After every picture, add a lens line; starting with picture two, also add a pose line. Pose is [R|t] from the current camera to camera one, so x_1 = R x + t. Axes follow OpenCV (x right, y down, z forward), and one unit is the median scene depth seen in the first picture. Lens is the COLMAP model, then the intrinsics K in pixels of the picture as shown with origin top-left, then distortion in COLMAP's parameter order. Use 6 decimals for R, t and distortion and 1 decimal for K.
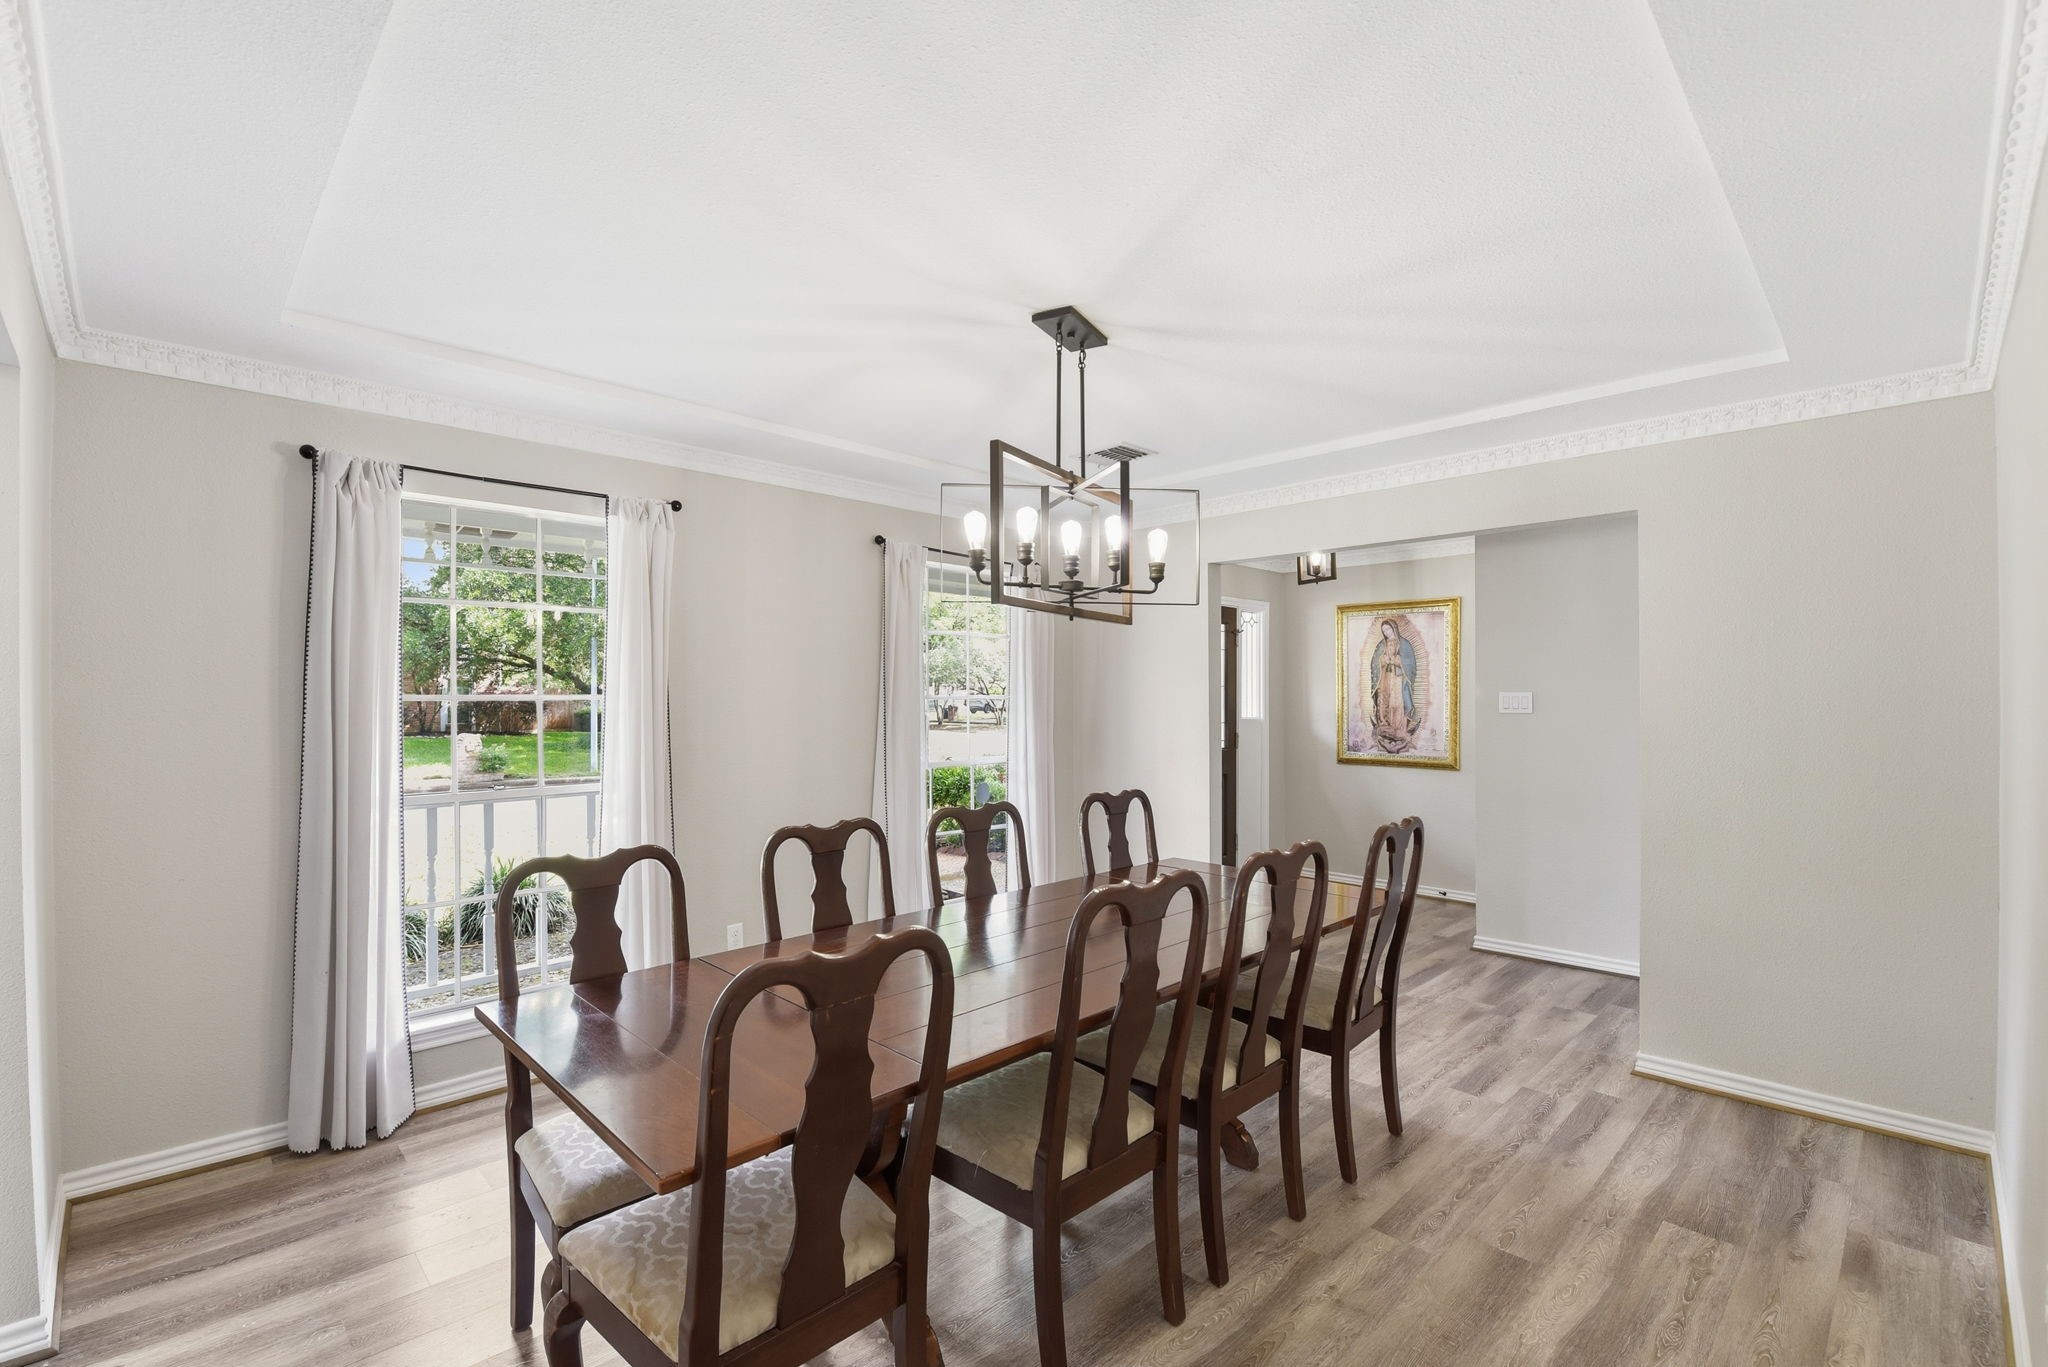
lens RADIAL K [[903.9, 0, 1025.8], [0, 903.9, 686.0], [0, 0, 1]] dist [-0.010911, -0.005837]
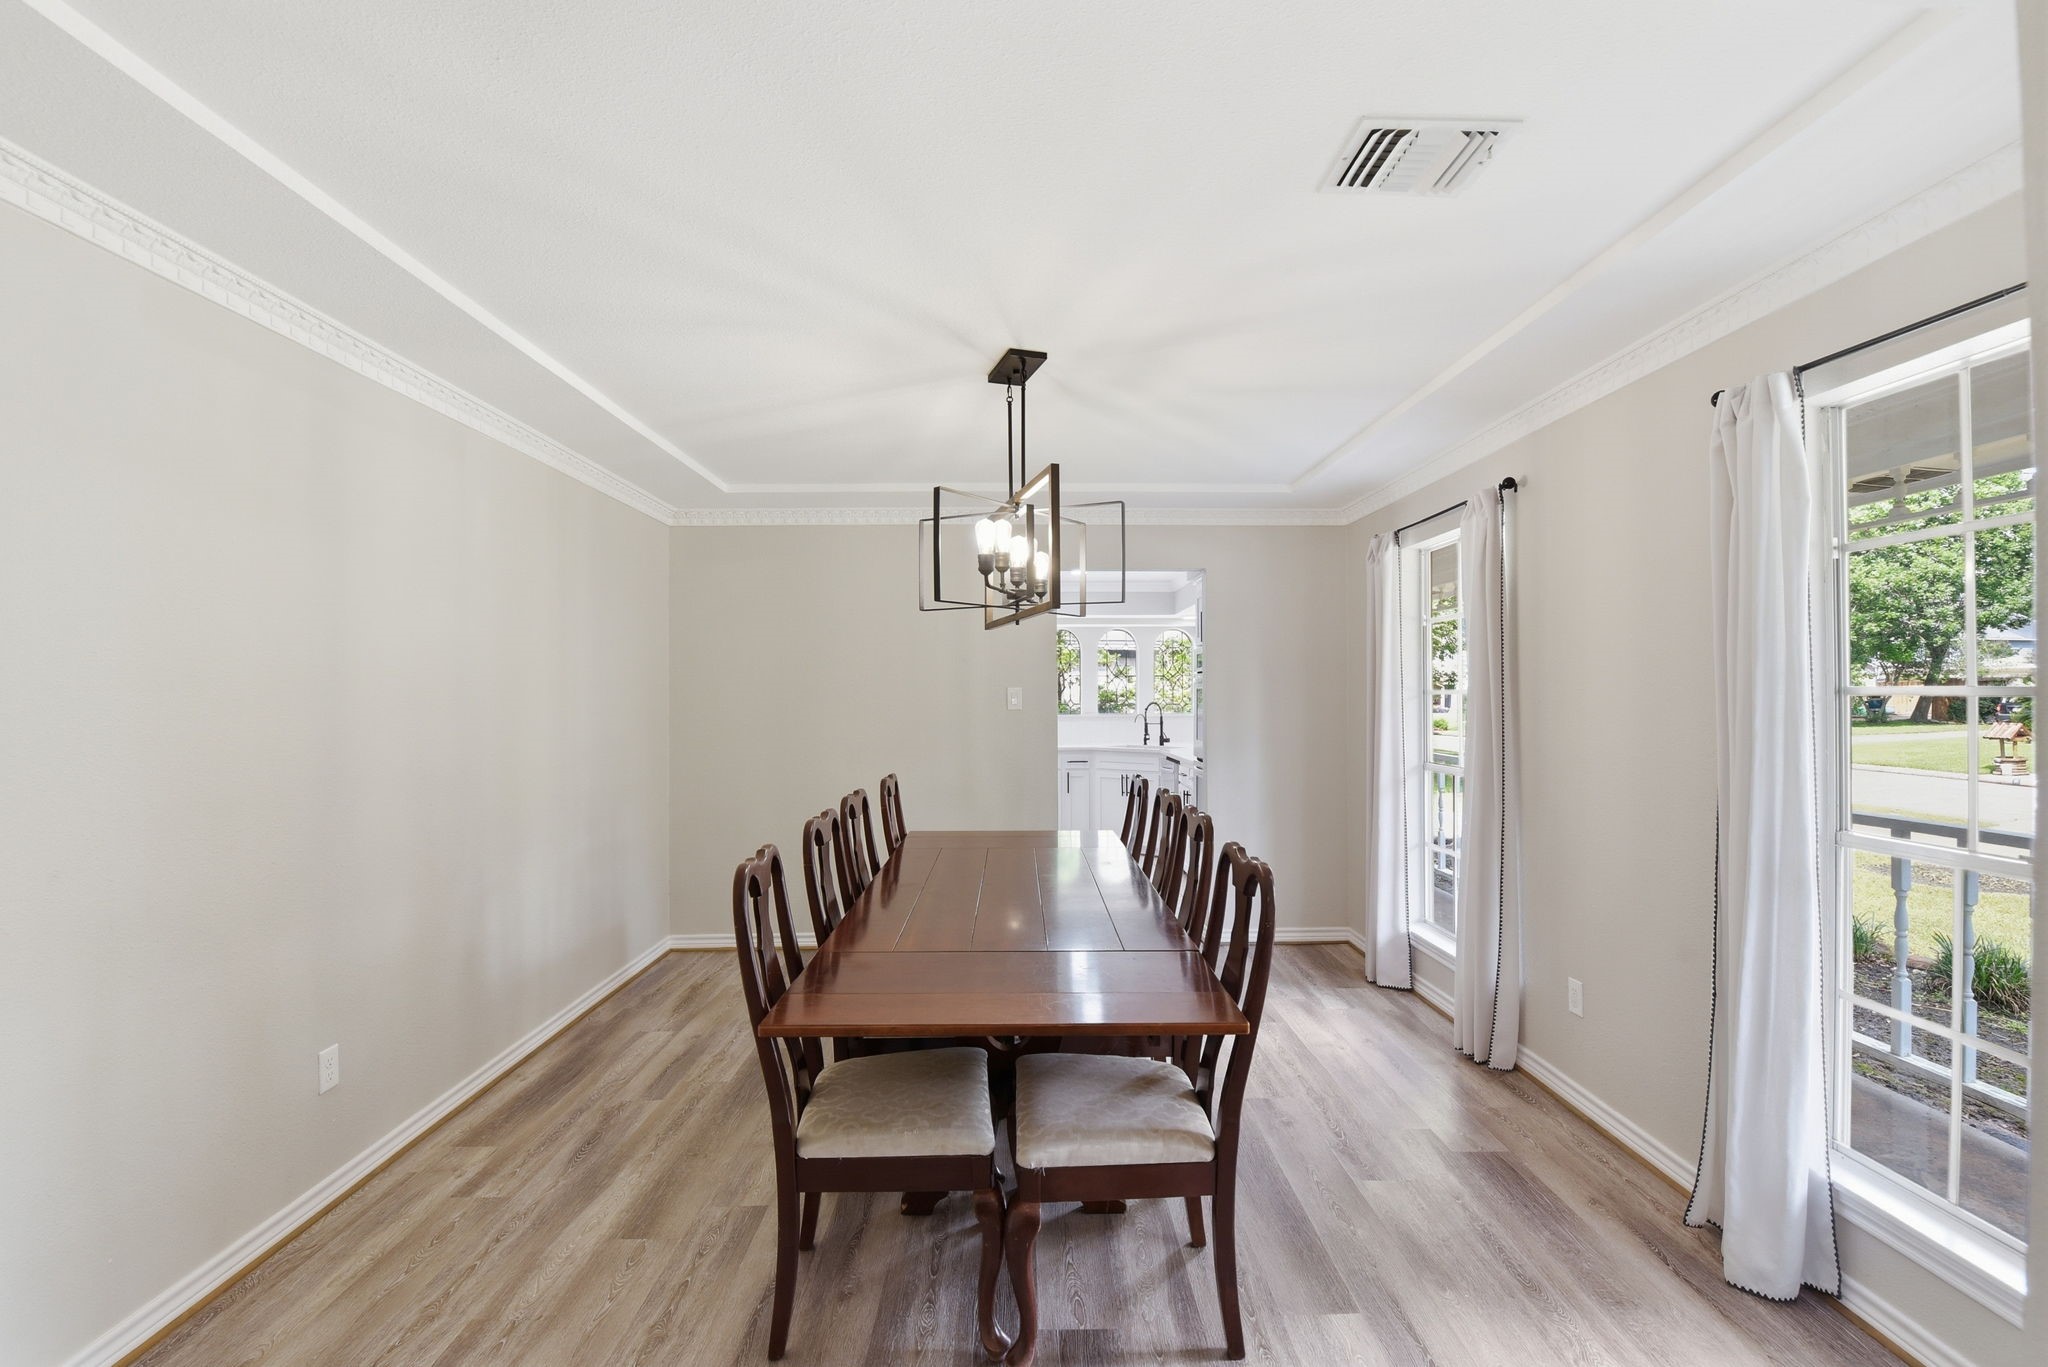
lens RADIAL K [[903.9, 0, 1027.6], [0, 903.9, 686.4], [0, 0, 1]] dist [-0.010911, -0.005837]
pose [[-0.693790, -0.001813, -0.720175, 0.933435], [0.006057, 0.999947, -0.008352, 0.017385], [0.720152, -0.010156, -0.693742, 1.959834]]
